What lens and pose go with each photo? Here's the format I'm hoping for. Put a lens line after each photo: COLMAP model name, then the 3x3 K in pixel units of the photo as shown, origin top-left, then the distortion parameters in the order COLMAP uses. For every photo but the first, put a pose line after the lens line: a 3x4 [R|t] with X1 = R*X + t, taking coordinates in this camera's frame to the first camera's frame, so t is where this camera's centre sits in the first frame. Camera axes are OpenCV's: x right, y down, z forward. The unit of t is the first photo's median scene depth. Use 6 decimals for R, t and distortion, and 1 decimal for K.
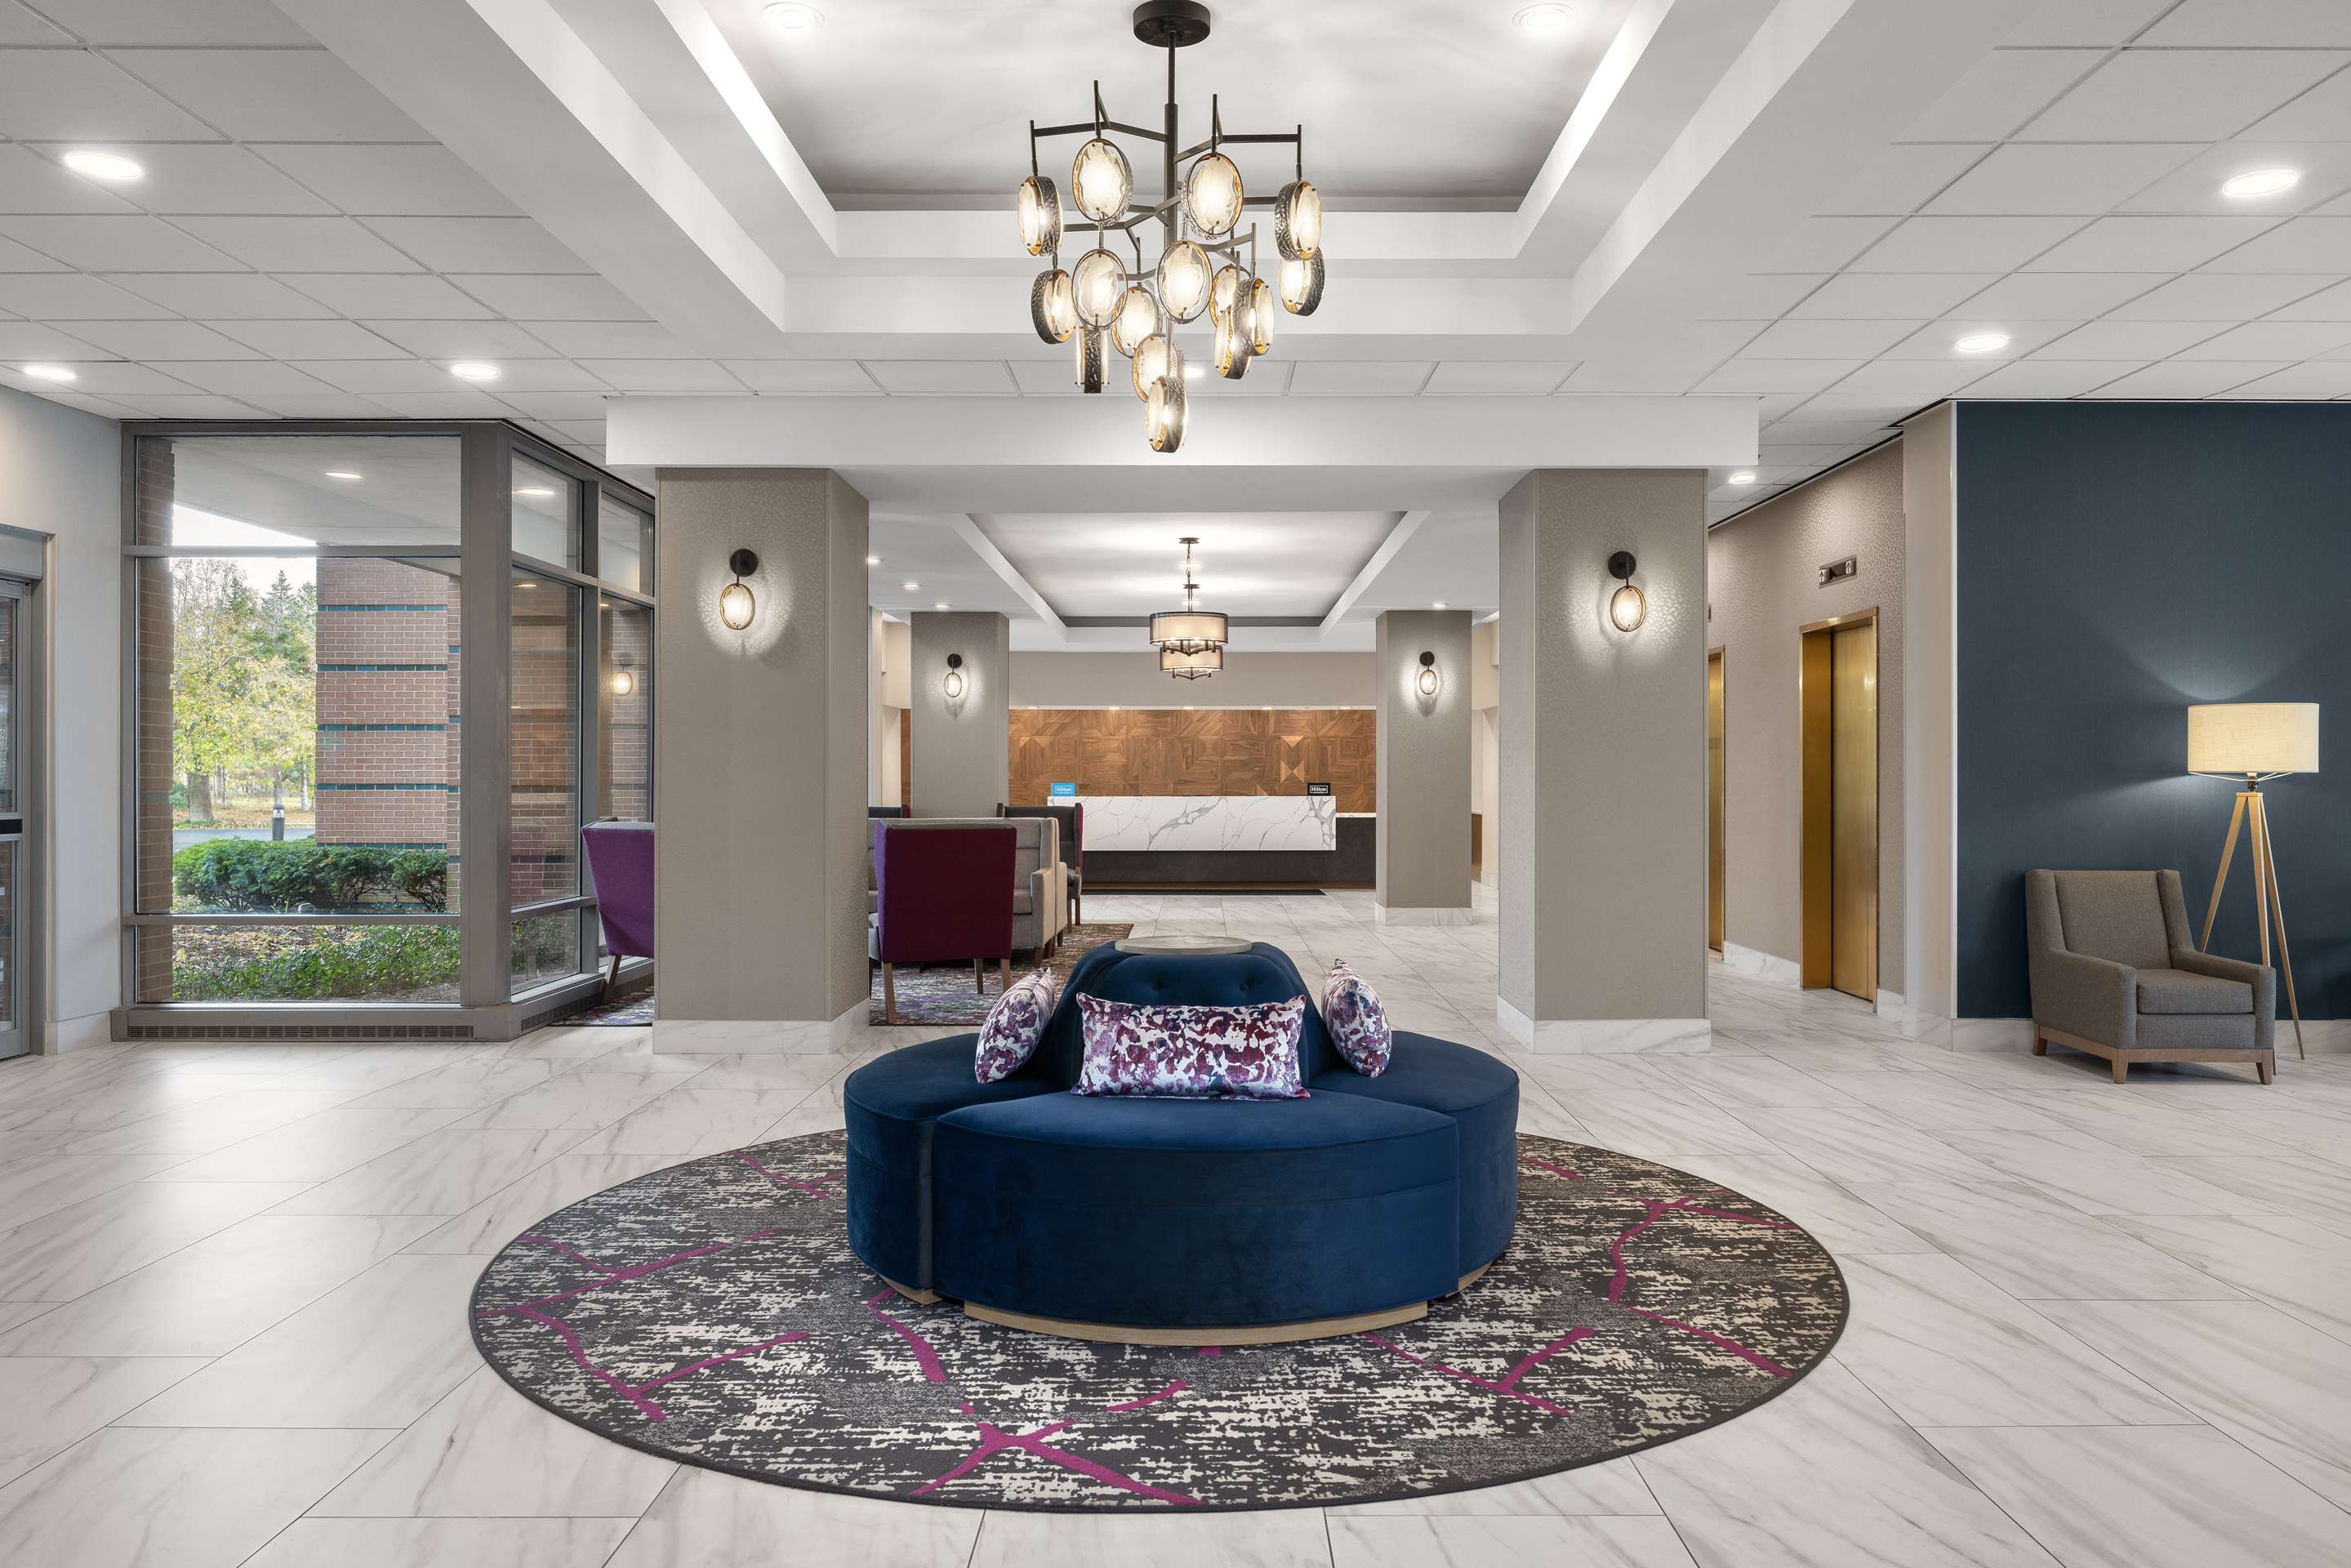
lens RADIAL K [[1719.6, 0, 1179.5], [0, 1719.6, 784.2], [0, 0, 1]] dist [-0.000119, -0.000001]
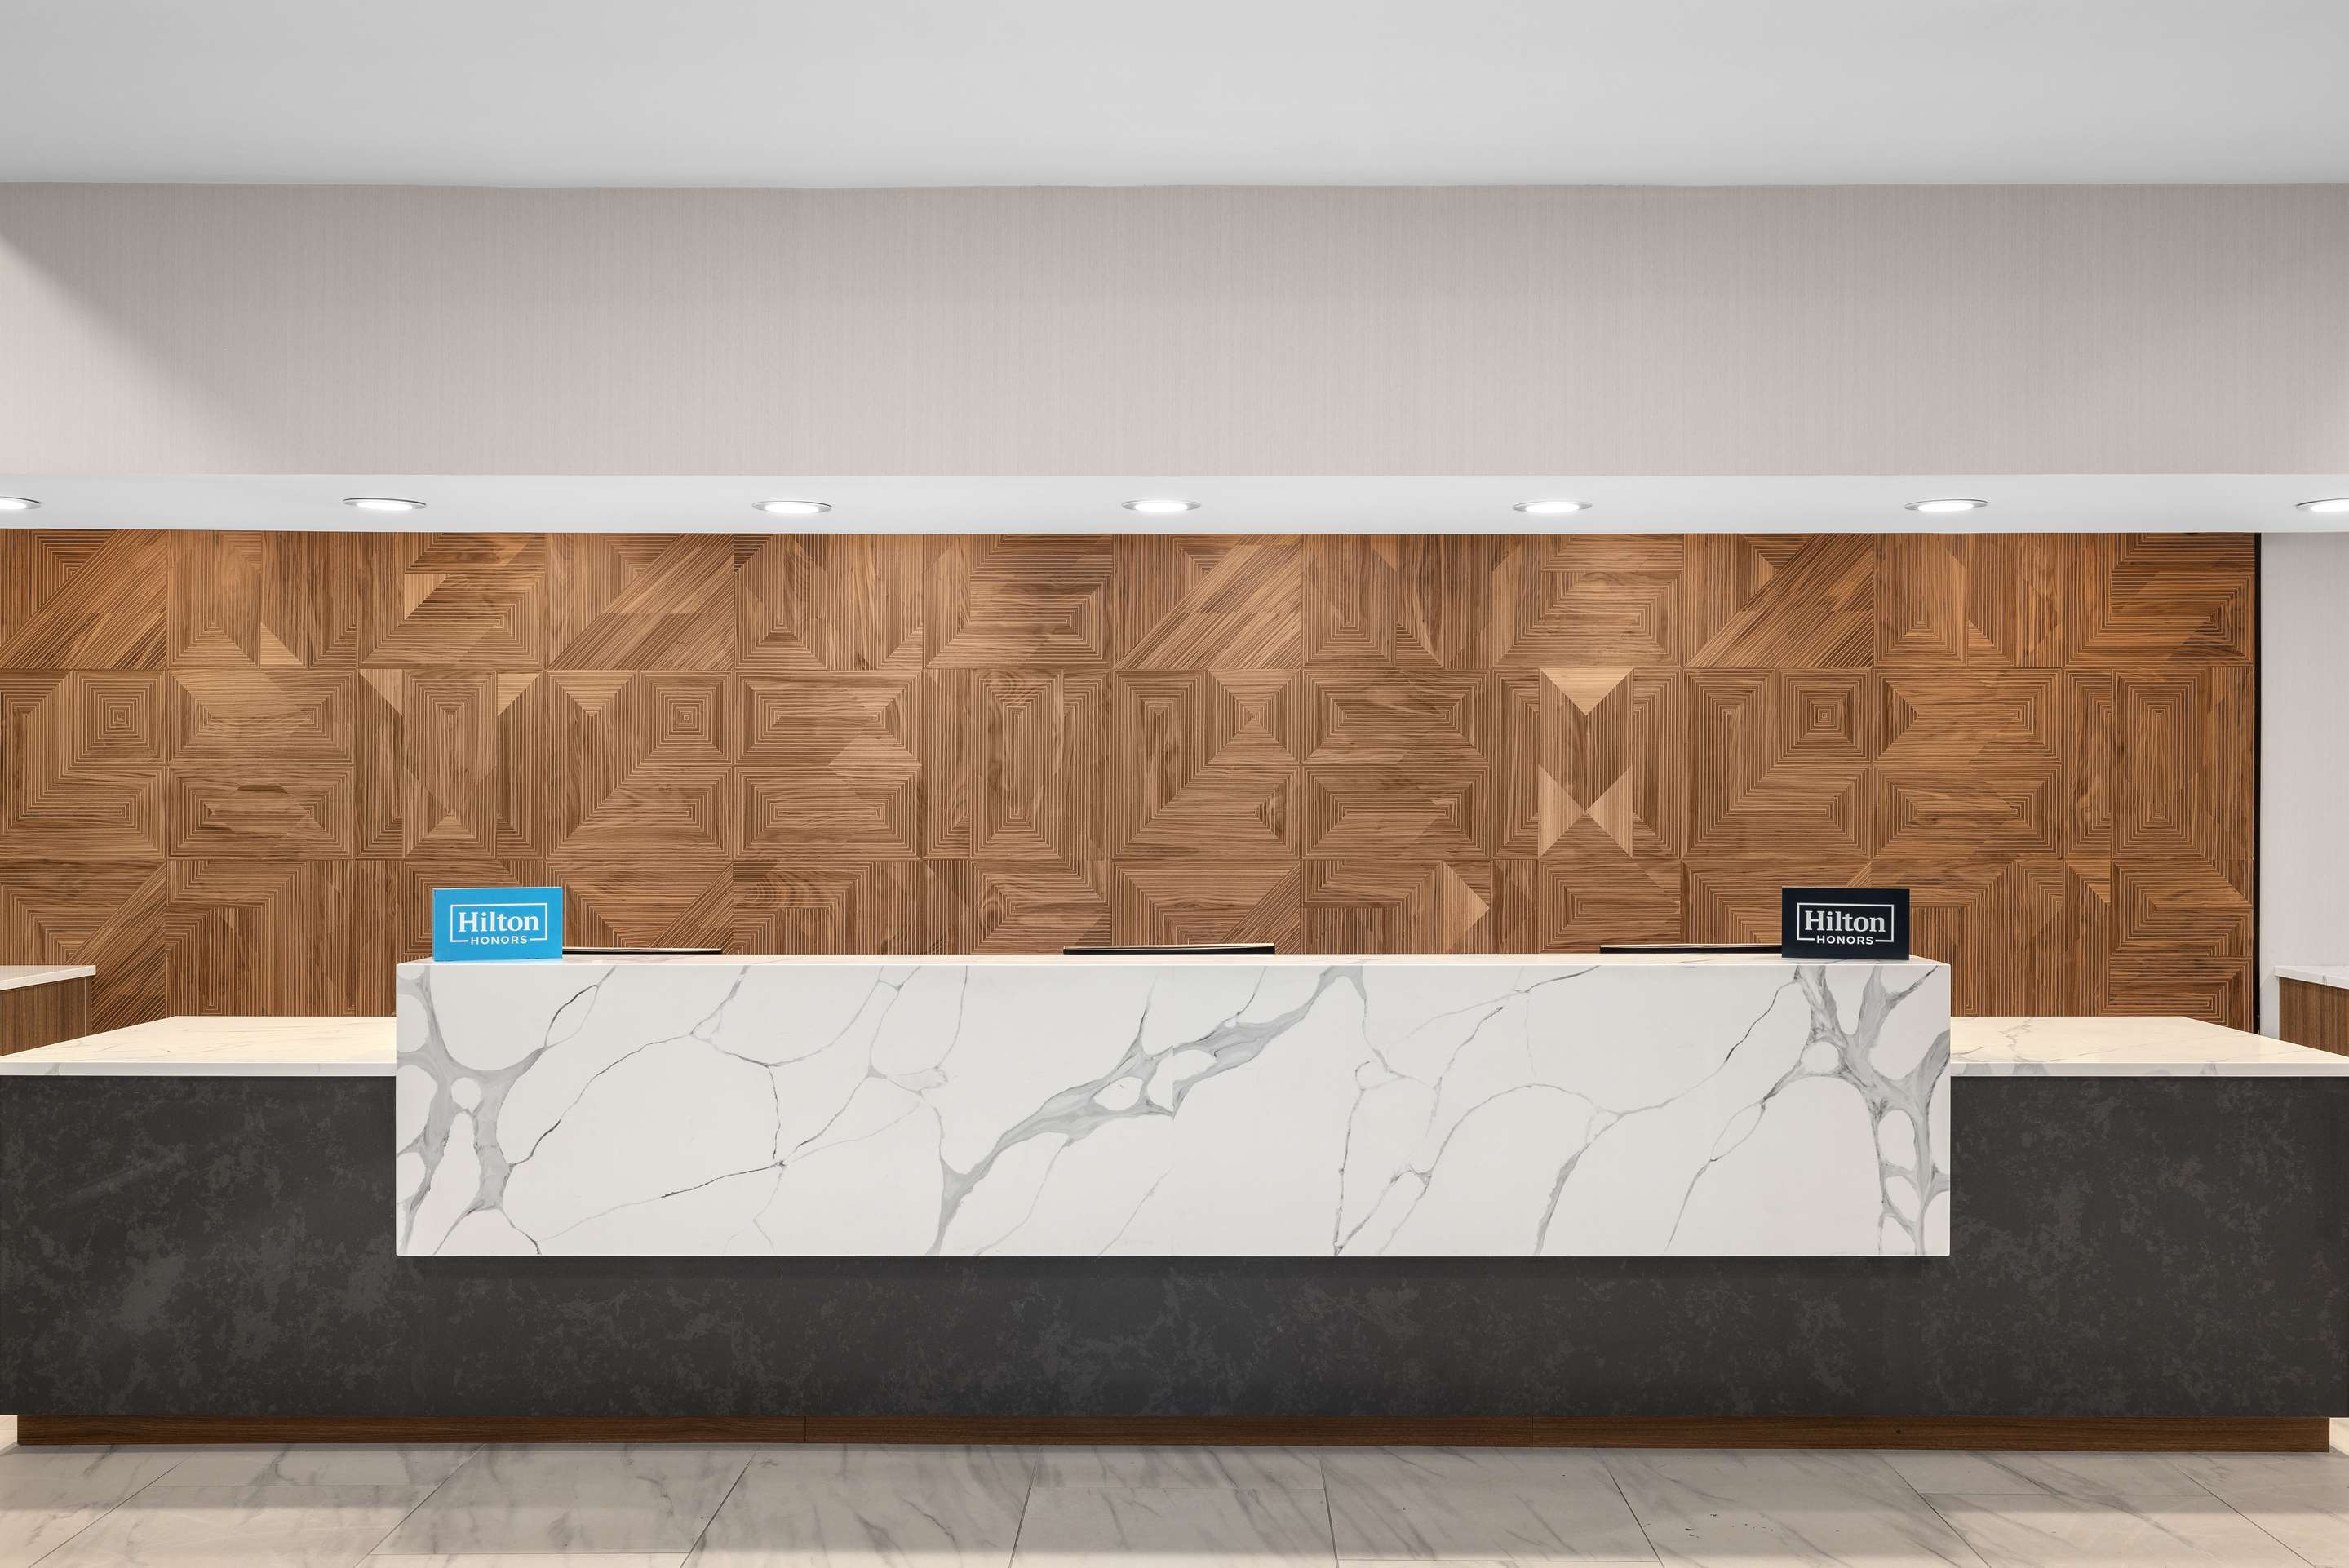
lens RADIAL K [[2288.4, 0, 1165.9], [0, 2288.4, 793.1], [0, 0, 1]] dist [-0.006367, 0.000000]
pose [[0.999963, 0.000632, -0.008527, 0.007602], [-0.000623, 0.999999, 0.001039, -0.010341], [0.008528, -0.001034, 0.999963, 0.668007]]
